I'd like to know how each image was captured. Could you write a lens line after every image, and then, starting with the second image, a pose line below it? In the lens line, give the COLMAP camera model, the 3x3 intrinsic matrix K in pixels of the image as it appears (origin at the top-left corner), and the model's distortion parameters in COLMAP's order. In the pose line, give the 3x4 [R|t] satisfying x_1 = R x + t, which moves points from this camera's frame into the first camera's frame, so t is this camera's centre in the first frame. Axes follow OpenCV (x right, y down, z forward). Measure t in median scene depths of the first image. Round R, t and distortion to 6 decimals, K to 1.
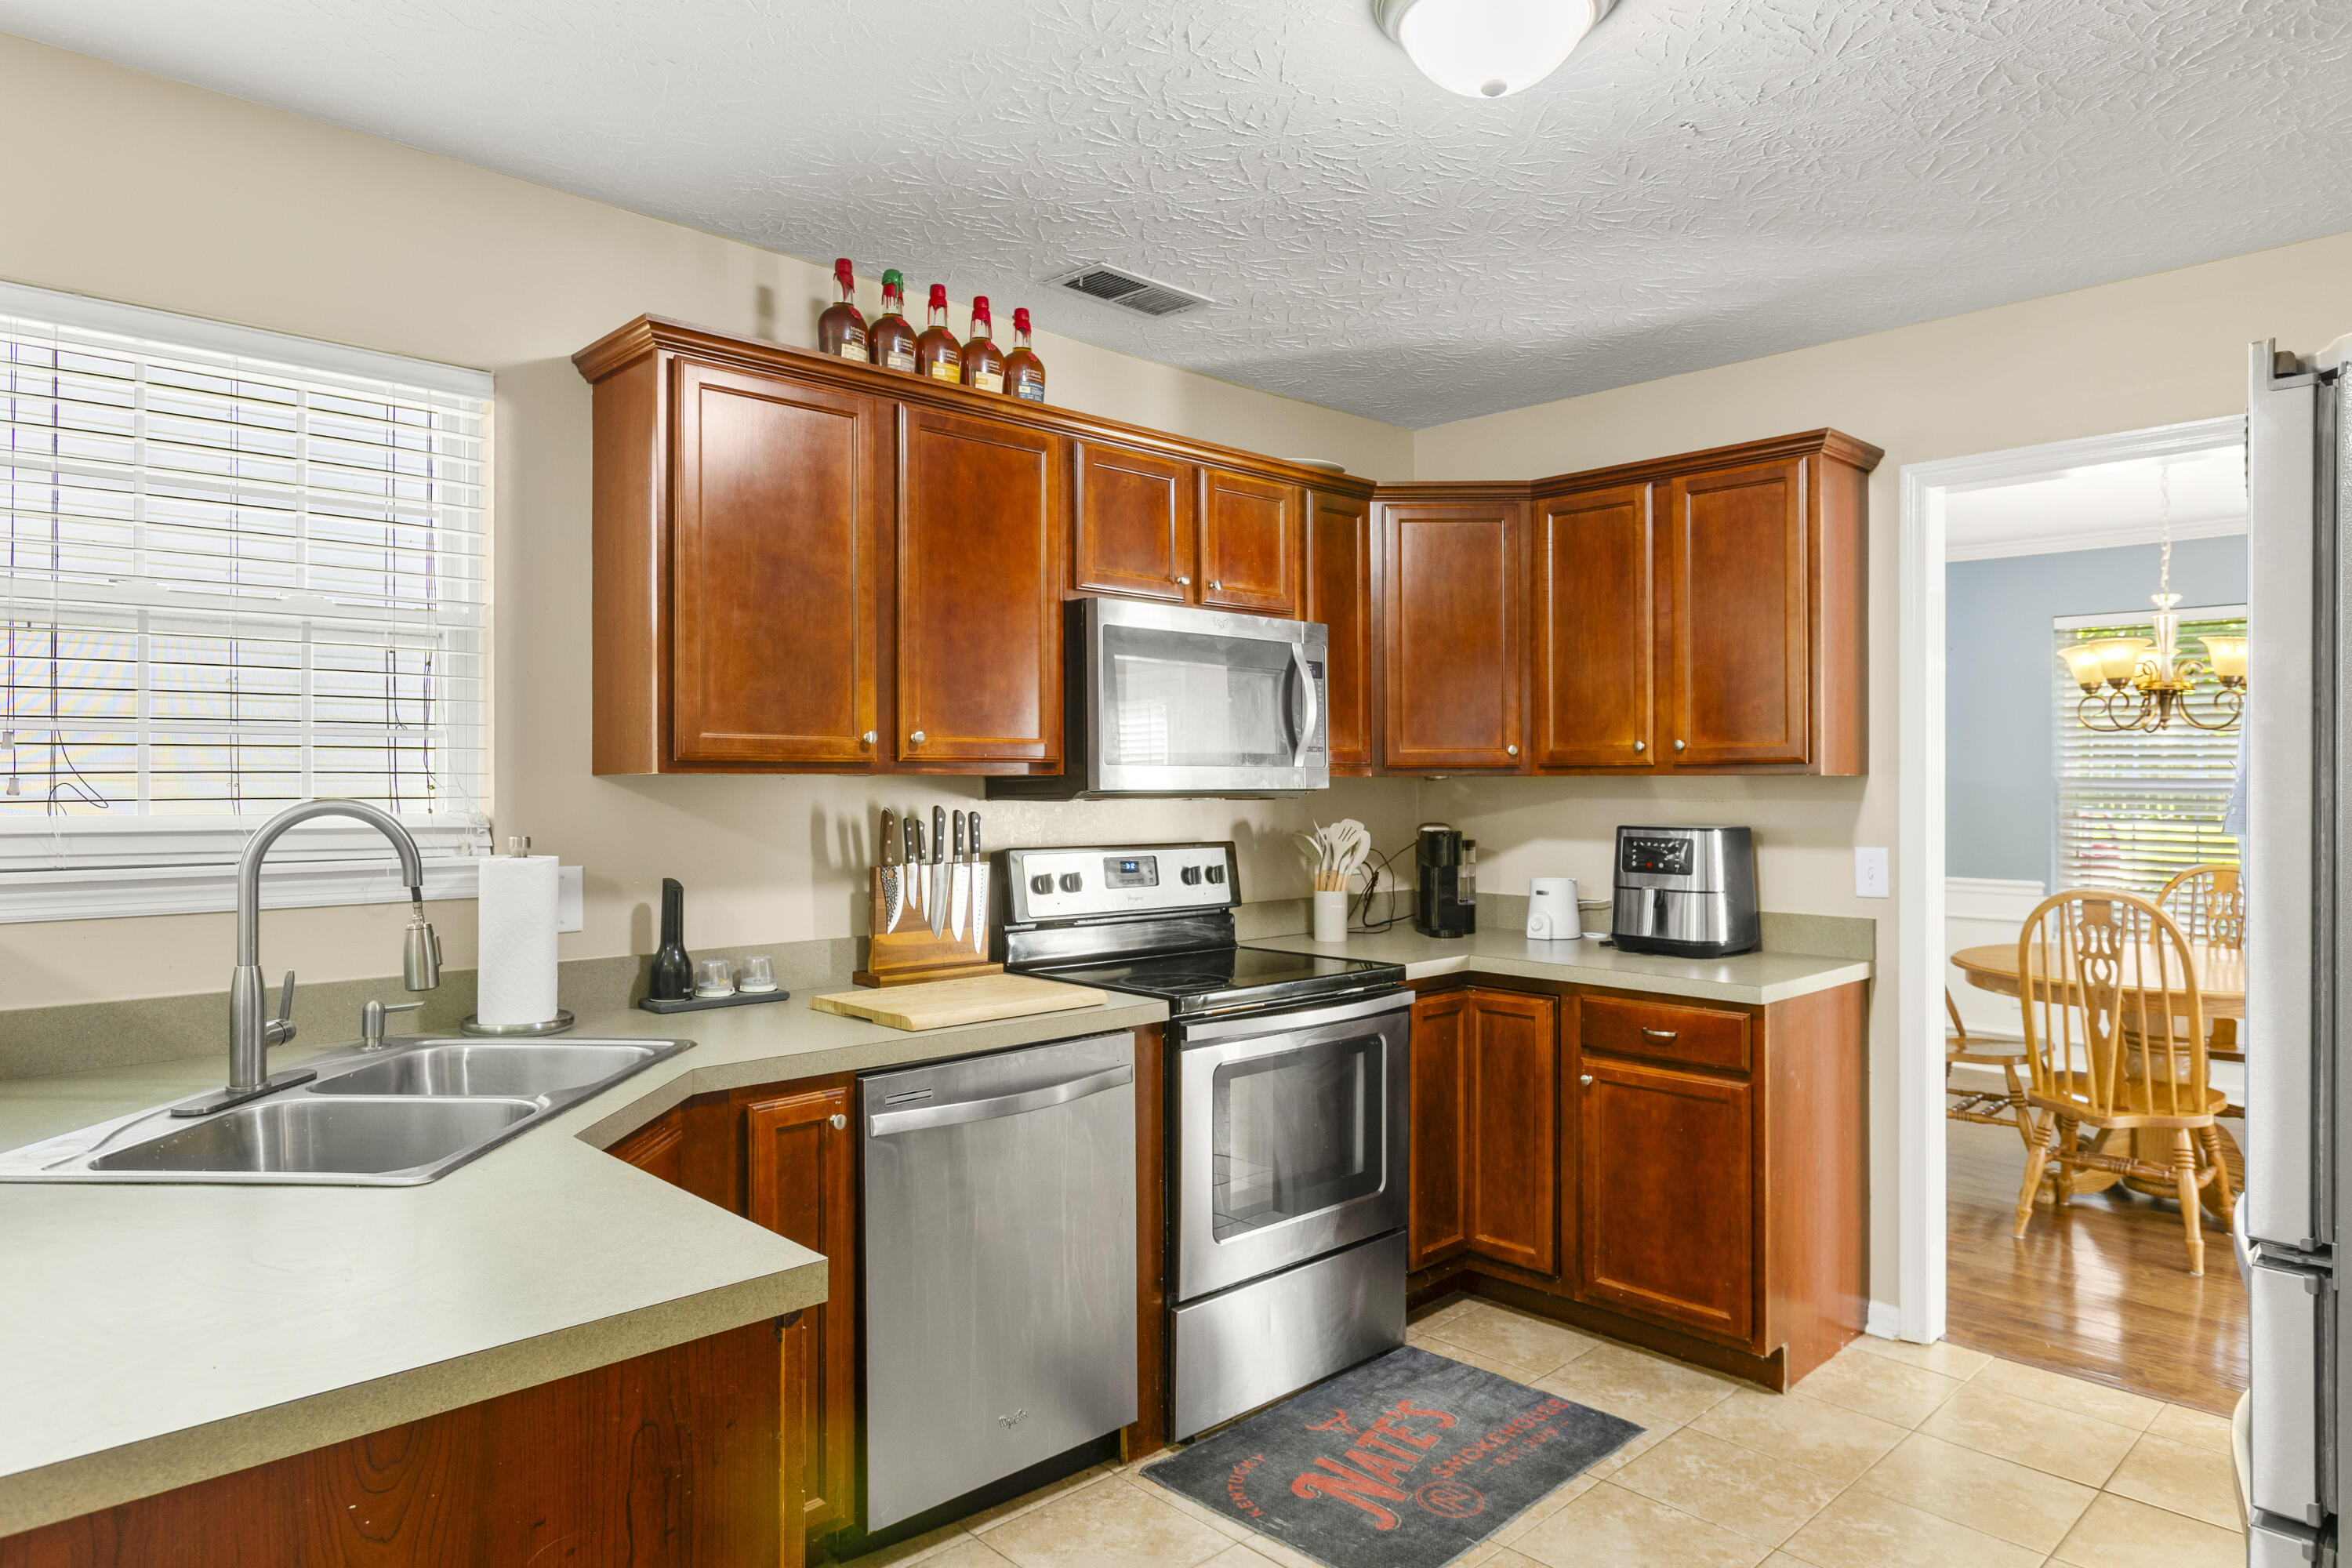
lens RADIAL K [[1434.5, 0, 1182.9], [0, 1434.5, 766.0], [0, 0, 1]] dist [0.003181, -0.000146]
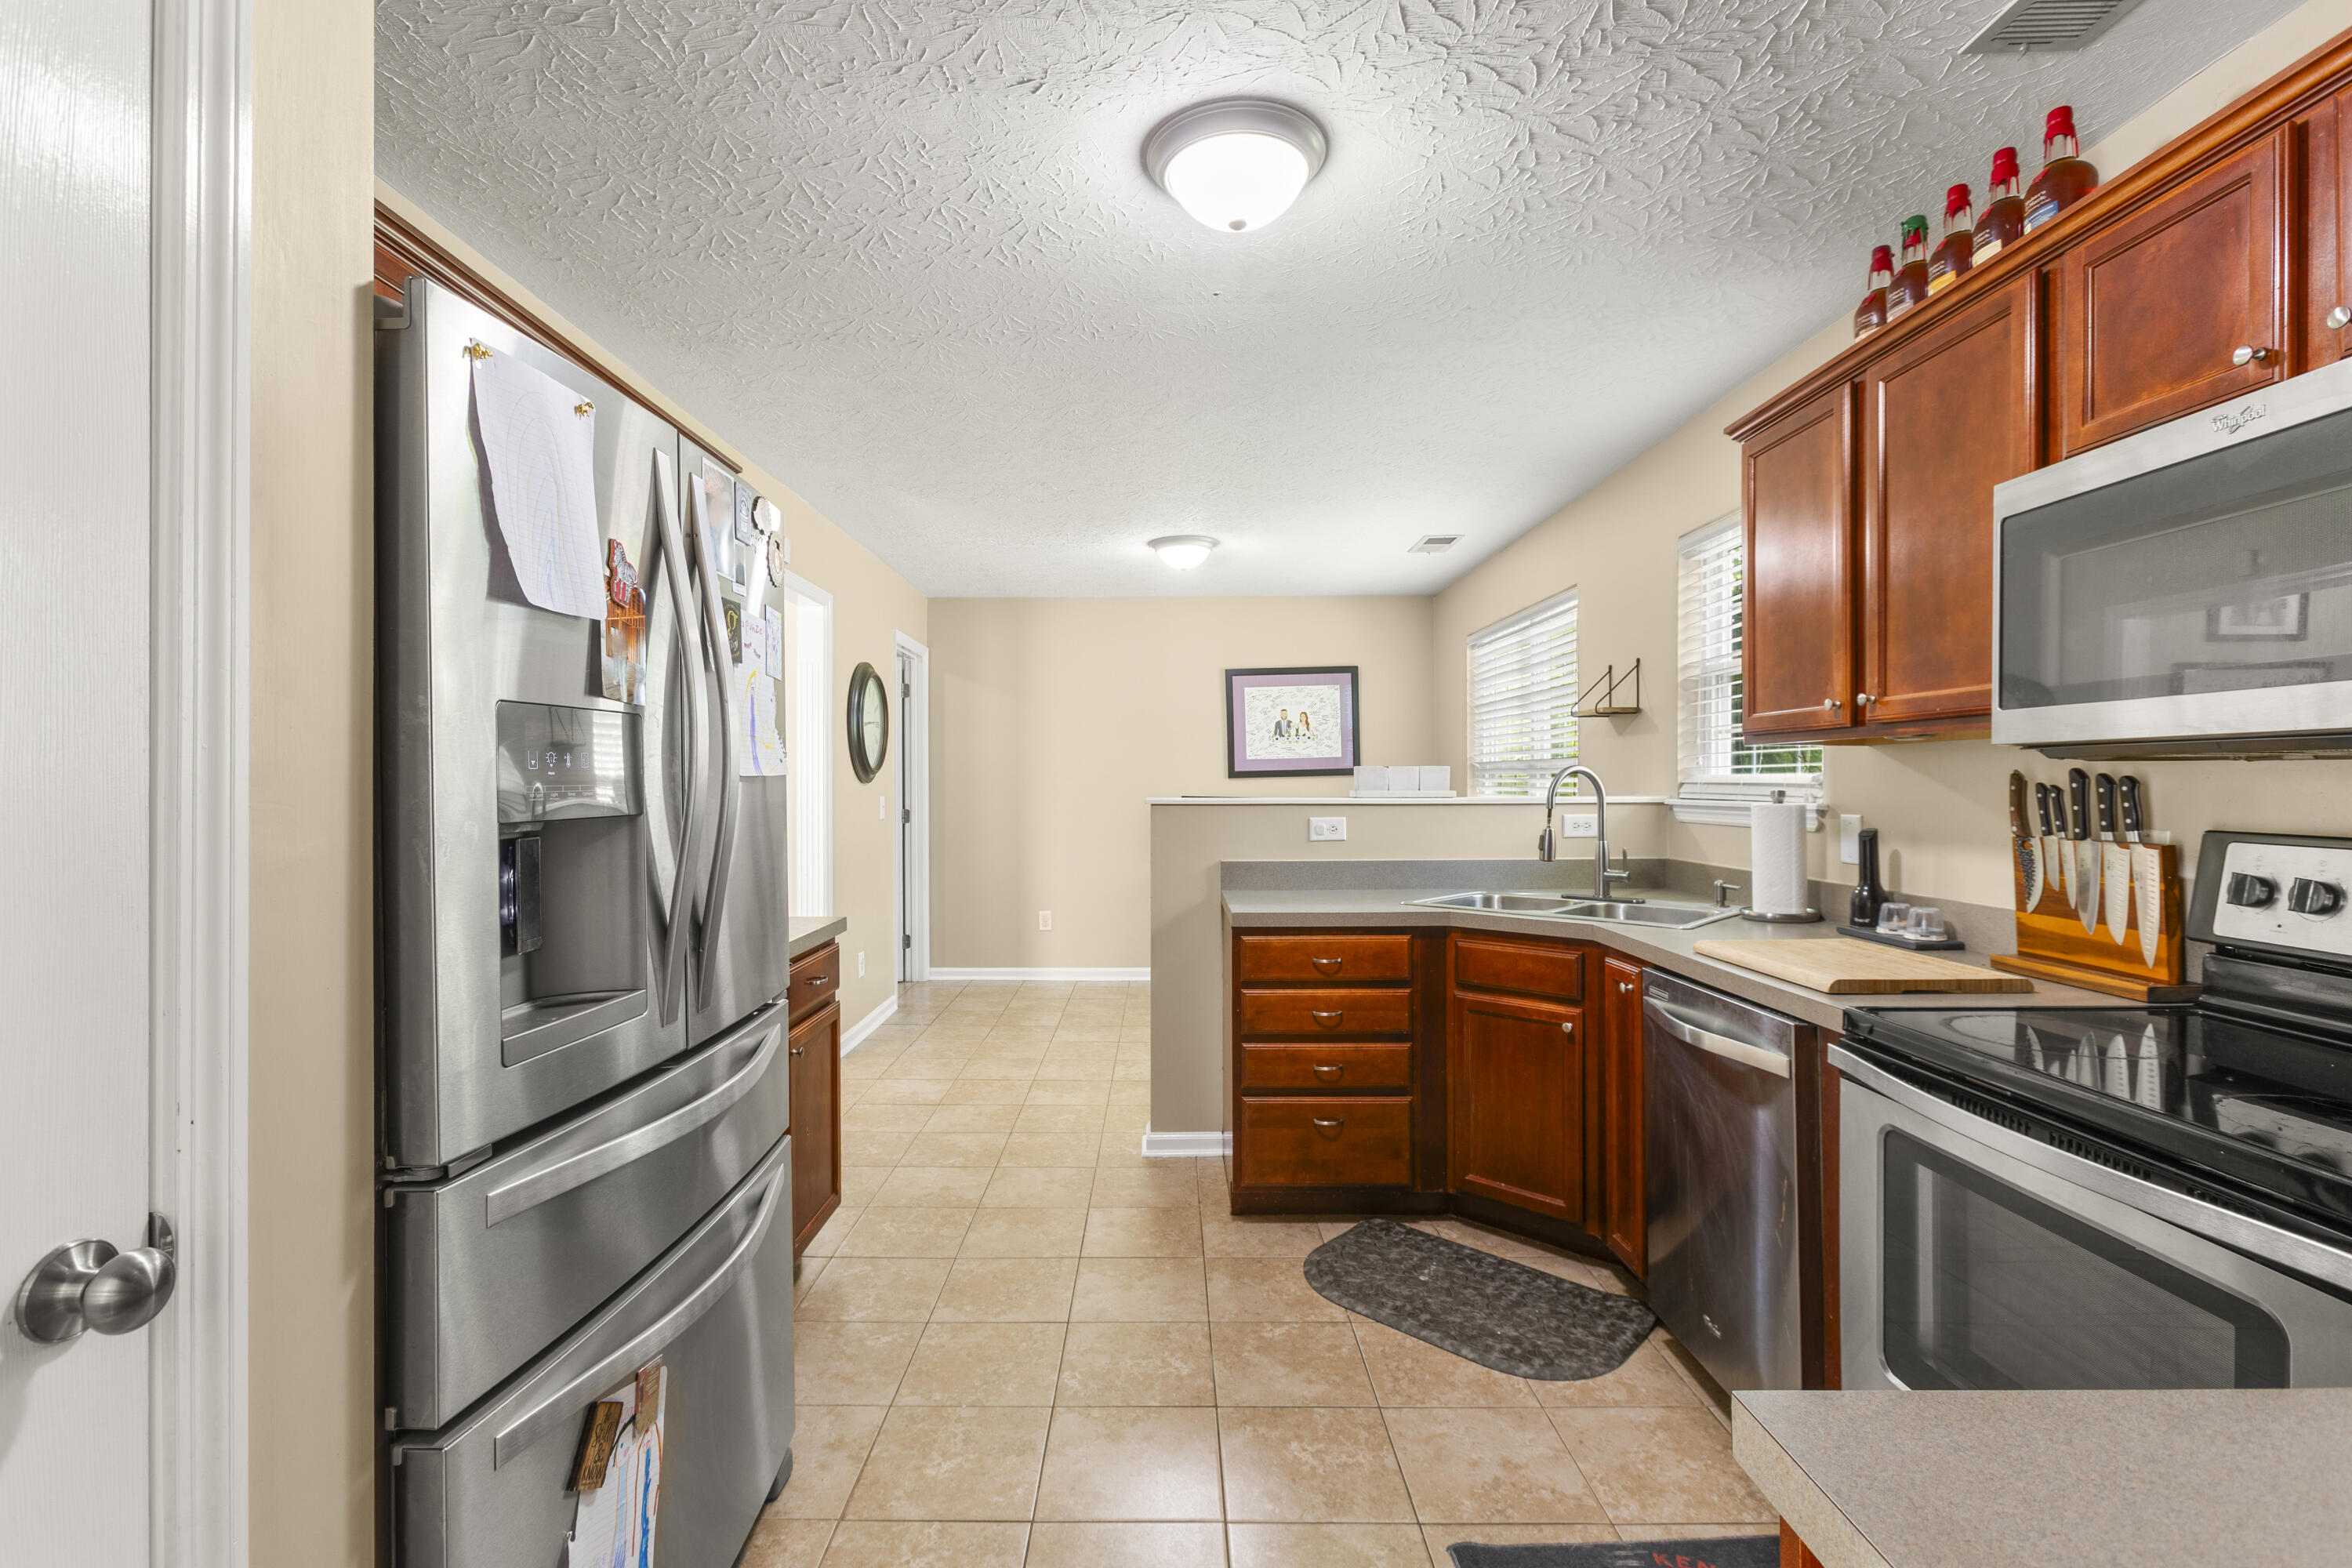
lens RADIAL K [[1048.7, 0, 1171.6], [0, 1048.7, 785.4], [0, 0, 1]] dist [-0.012954, 0.007903]
pose [[-0.690545, 0.005233, -0.723270, 0.571603], [0.011888, 0.999921, -0.004115, 0.031835], [0.723192, -0.011440, -0.690553, 0.973558]]
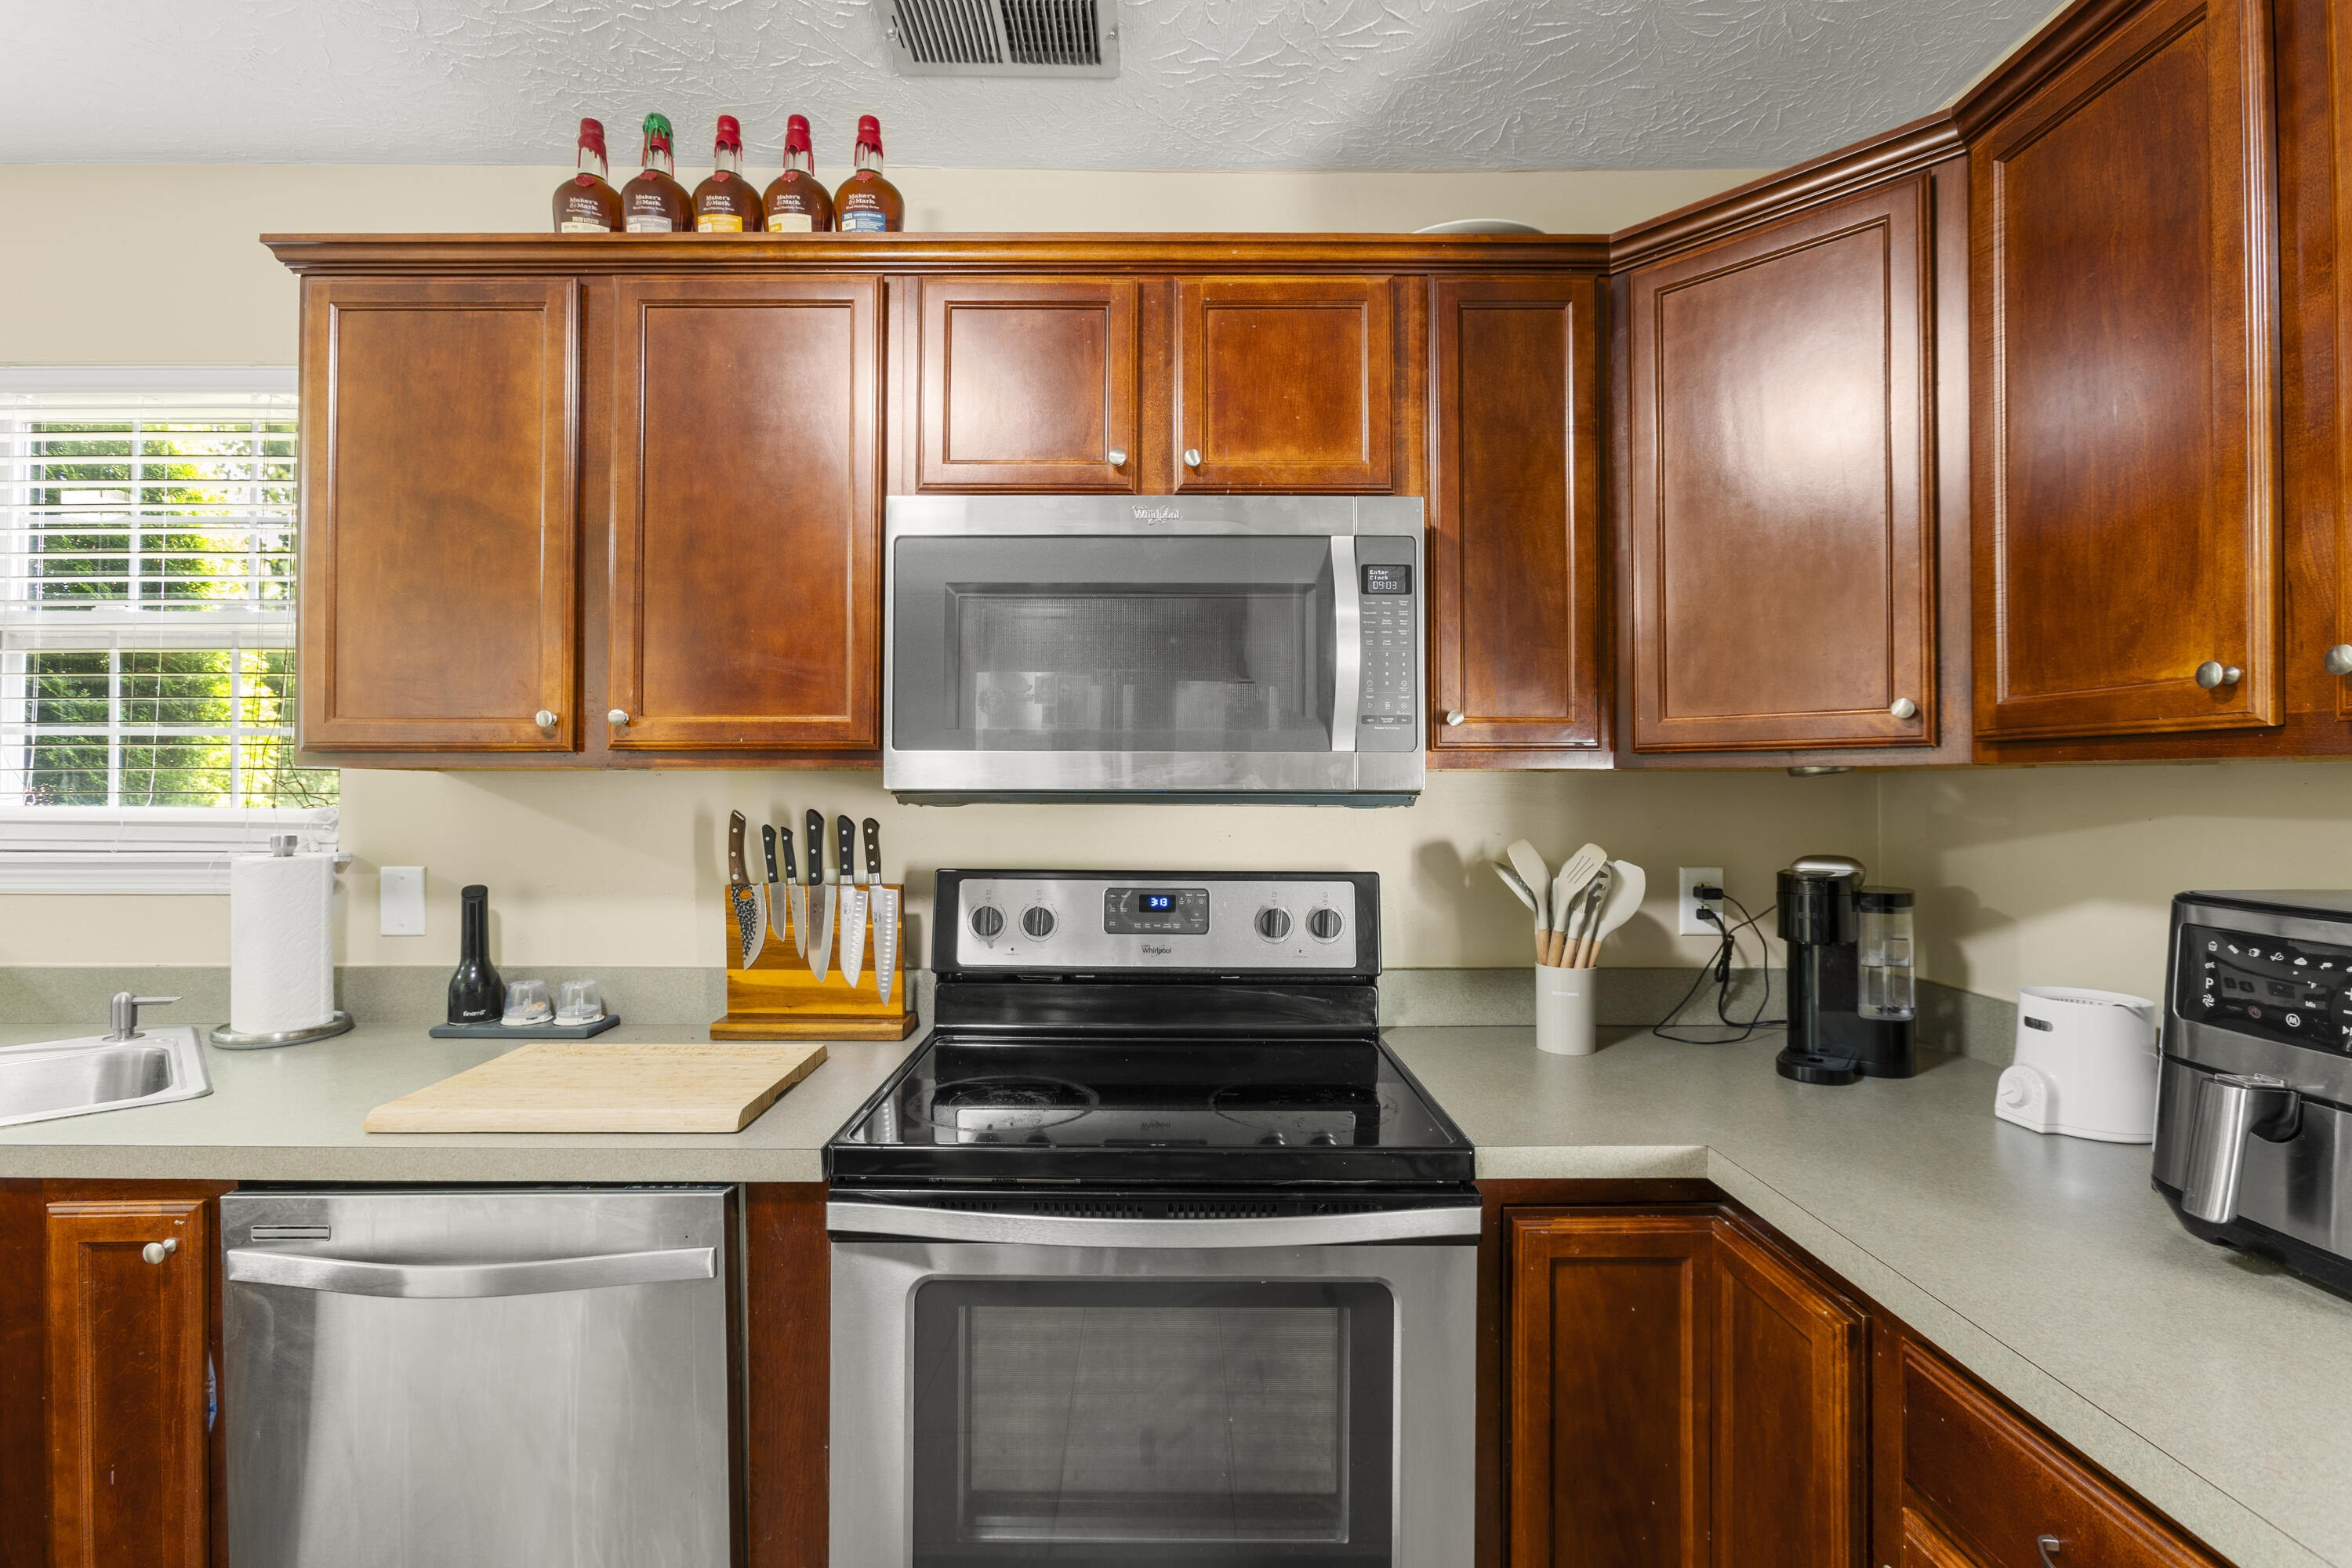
lens RADIAL K [[1048.7, 0, 1168.7], [0, 1048.7, 779.2], [0, 0, 1]] dist [-0.012954, 0.007903]
pose [[0.720223, -0.004394, -0.693729, 0.335126], [0.004994, 0.999987, -0.001150, 0.012150], [0.693725, -0.002636, 0.720235, 0.683286]]
